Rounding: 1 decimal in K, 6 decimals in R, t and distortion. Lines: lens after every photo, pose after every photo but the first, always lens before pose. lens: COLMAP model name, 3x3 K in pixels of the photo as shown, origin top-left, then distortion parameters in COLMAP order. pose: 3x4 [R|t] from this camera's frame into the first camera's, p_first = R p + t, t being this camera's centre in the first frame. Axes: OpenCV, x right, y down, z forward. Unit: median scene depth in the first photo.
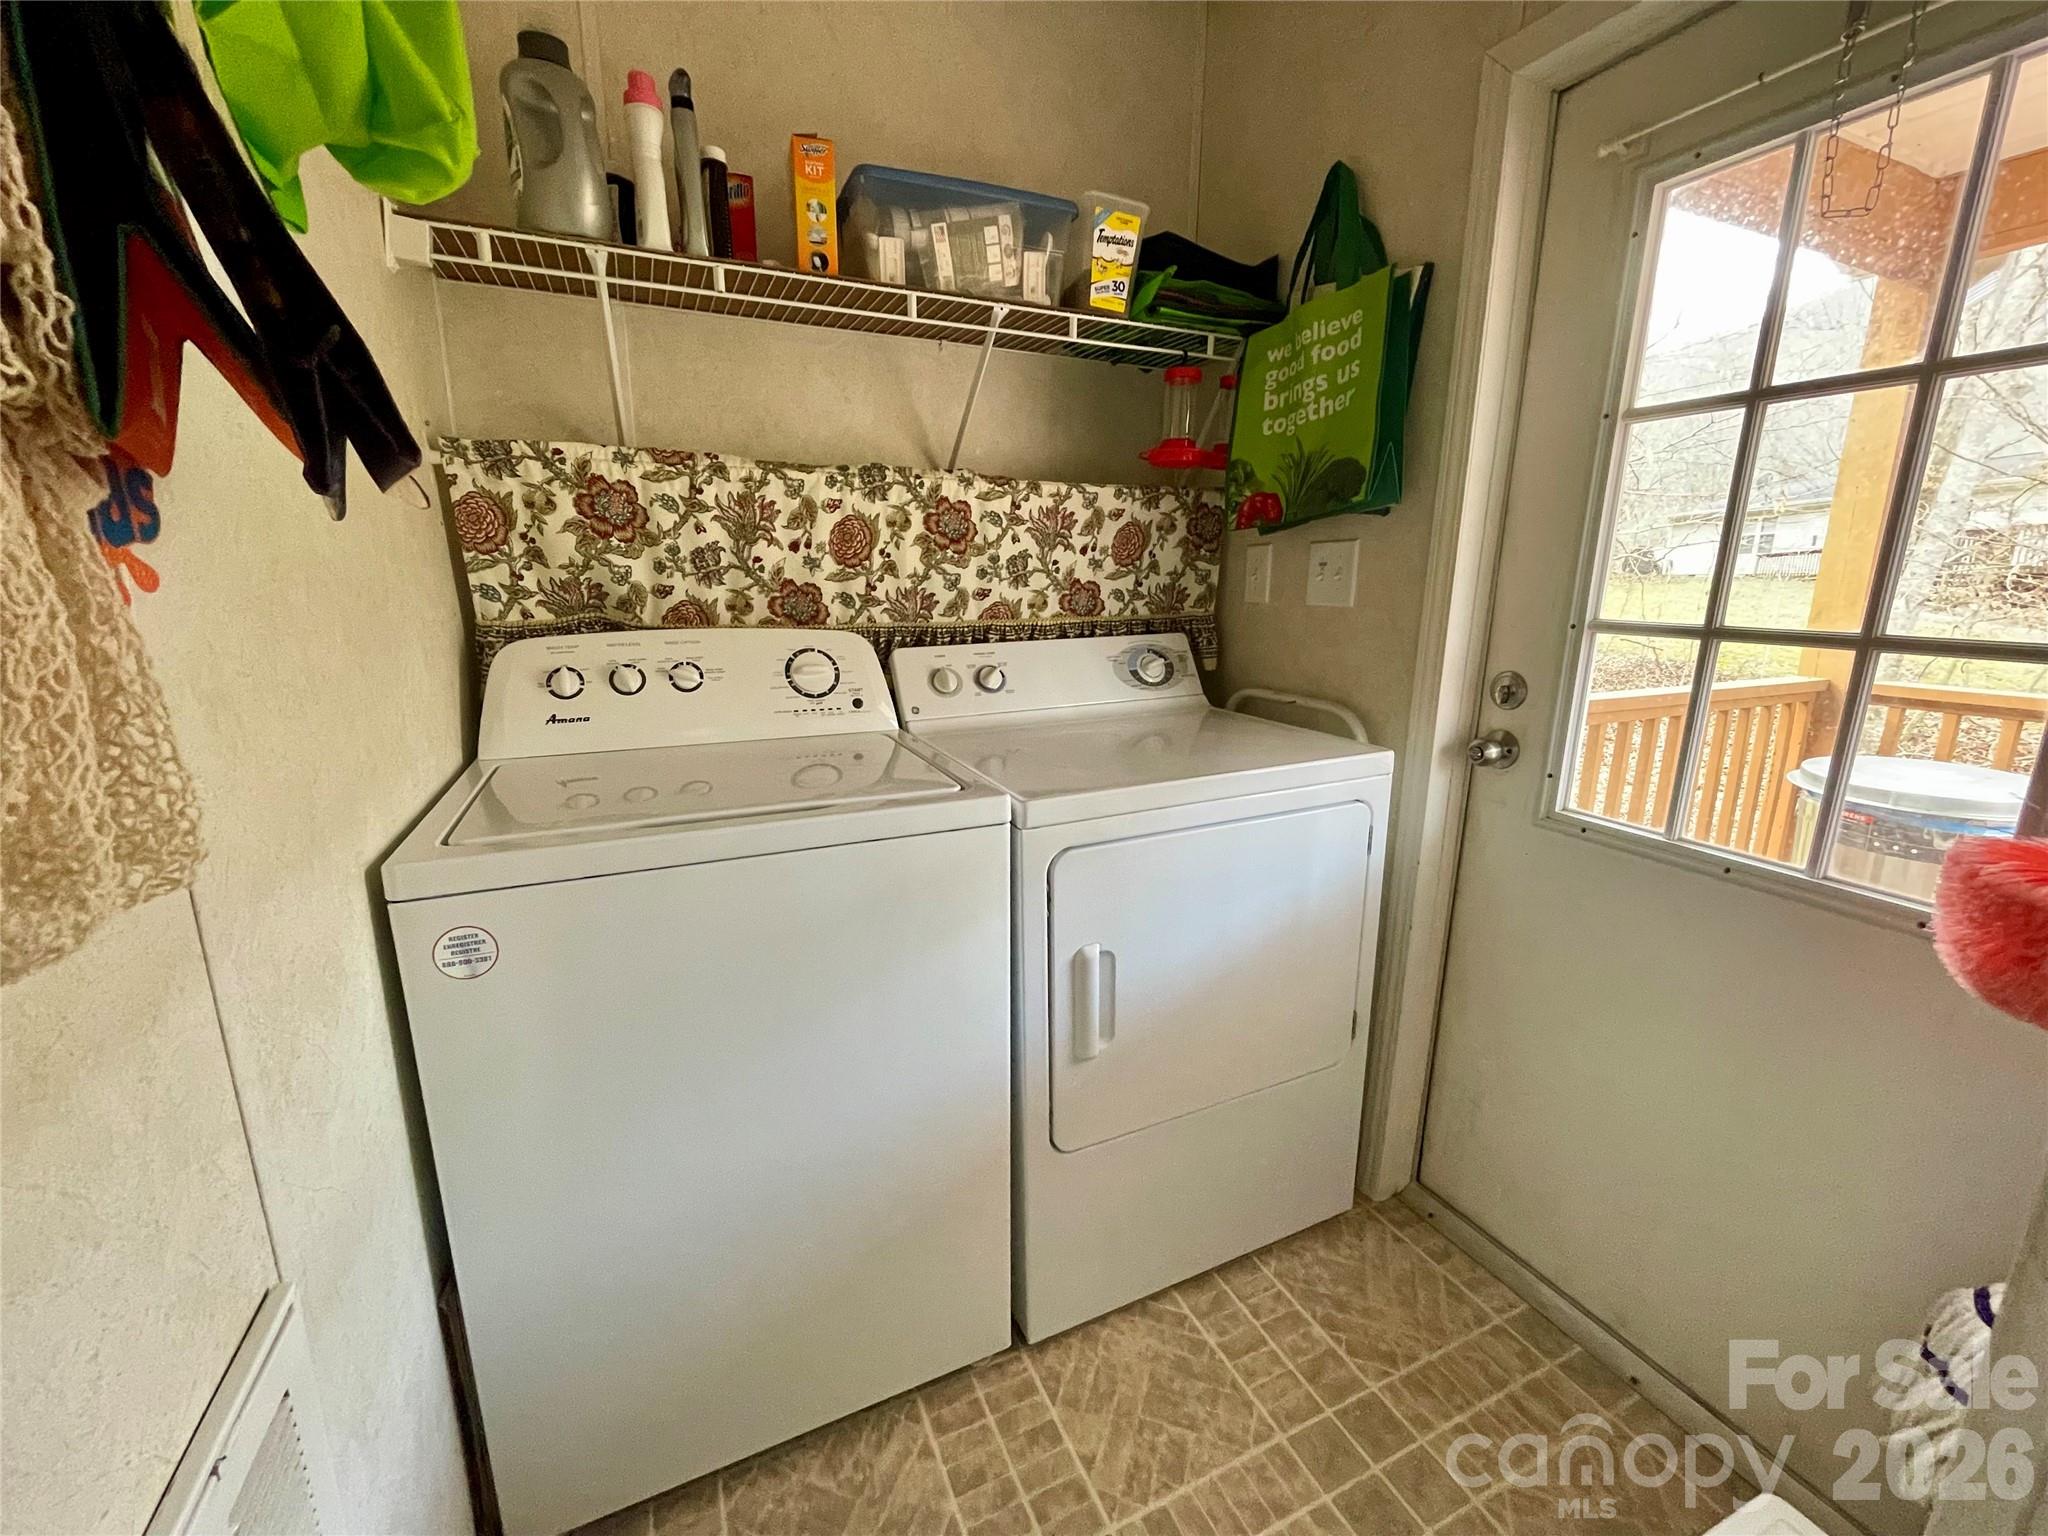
lens RADIAL K [[832.5, 0, 1026.9], [0, 832.5, 763.9], [0, 0, 1]] dist [0.000519, -0.000798]
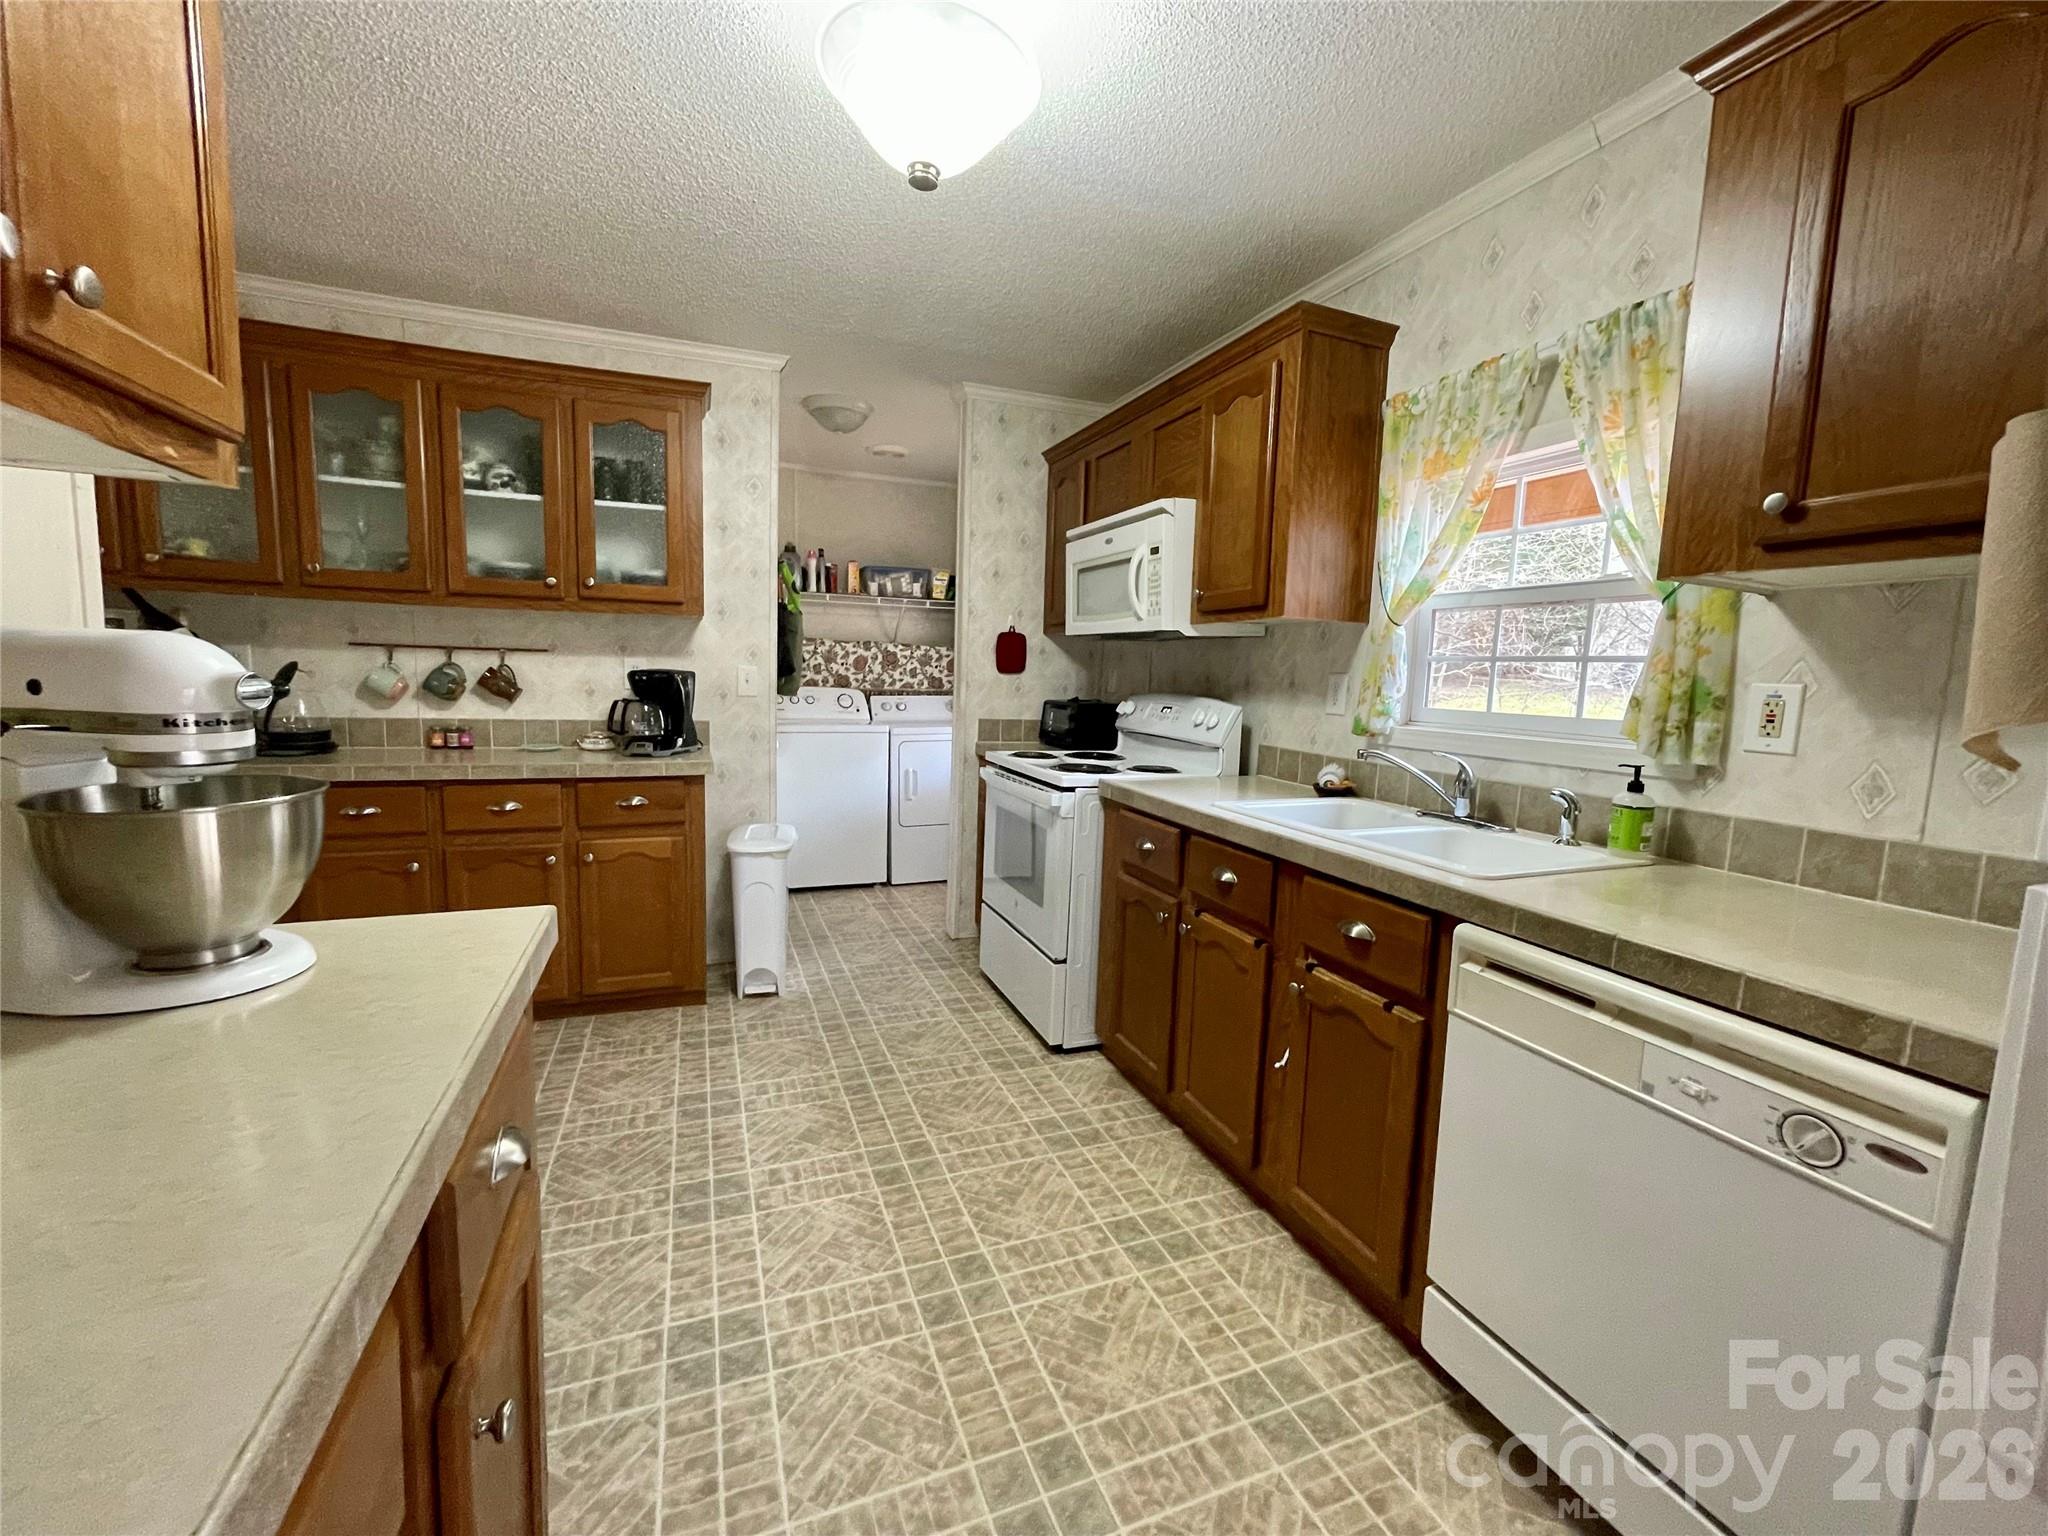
lens RADIAL K [[832.5, 0, 1024.8], [0, 832.5, 763.9], [0, 0, 1]] dist [0.000519, -0.000798]
pose [[0.997806, 0.032235, -0.057820, 0.666136], [-0.038861, 0.992323, -0.117405, 0.505982], [0.053591, 0.119395, 0.991399, -2.255997]]
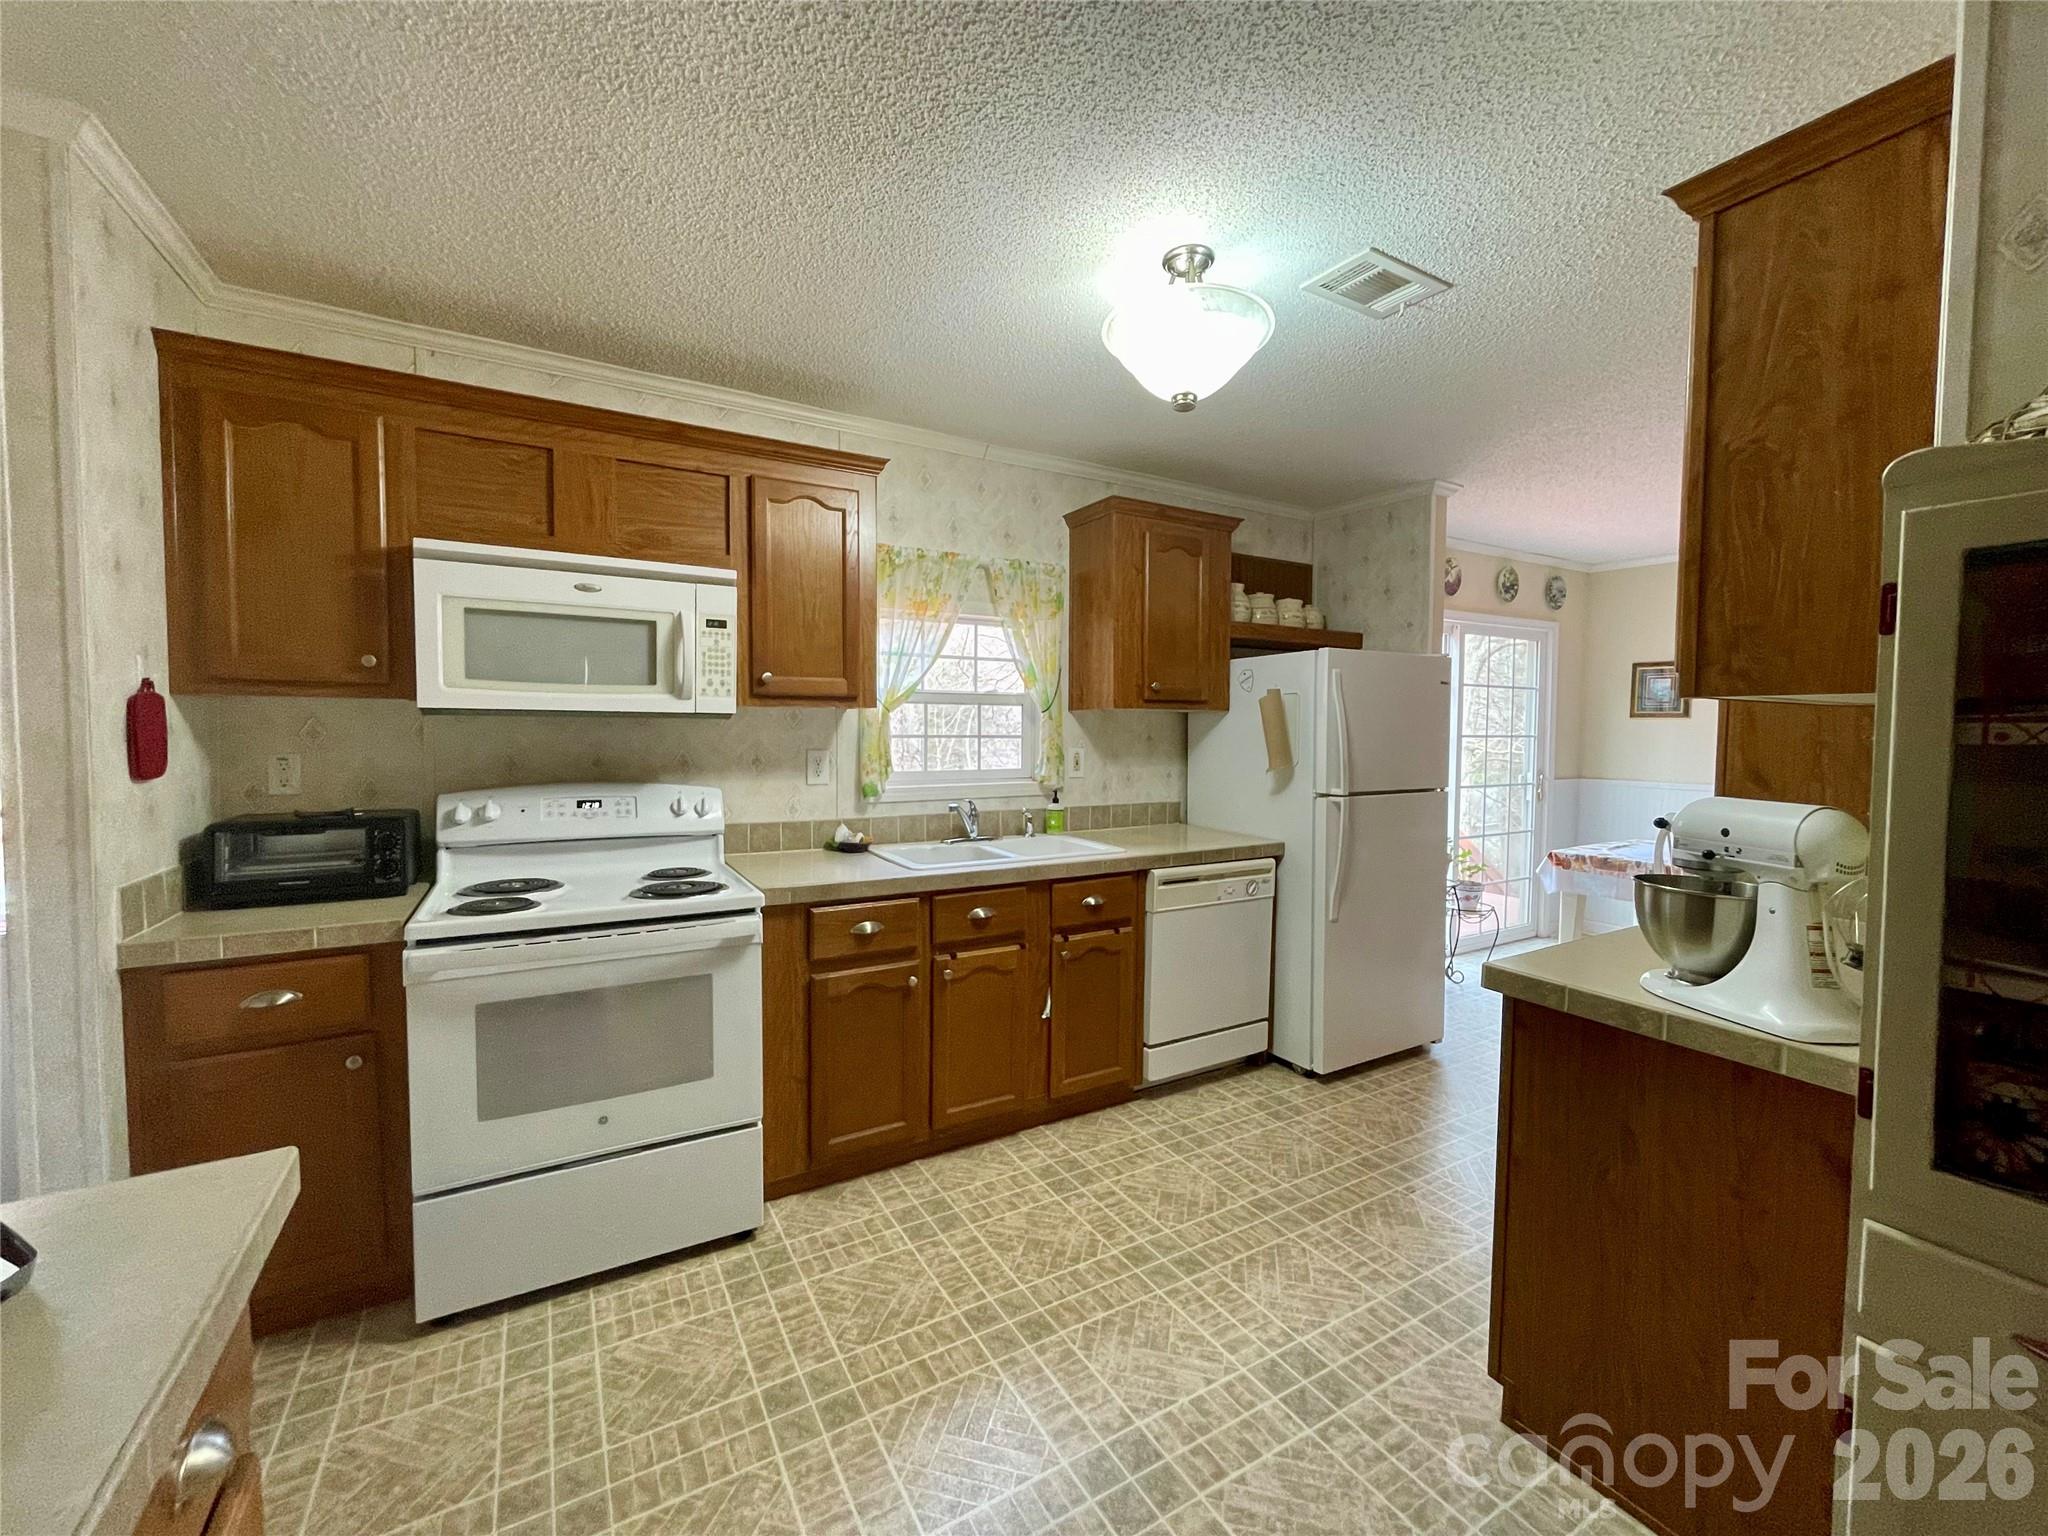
lens RADIAL K [[832.5, 0, 1026.1], [0, 832.5, 764.5], [0, 0, 1]] dist [0.000519, -0.000798]
pose [[-0.093178, -0.056311, 0.994056, -0.804202], [0.215703, 0.973546, 0.075369, 0.100435], [-0.972003, 0.221444, -0.078567, -0.916310]]
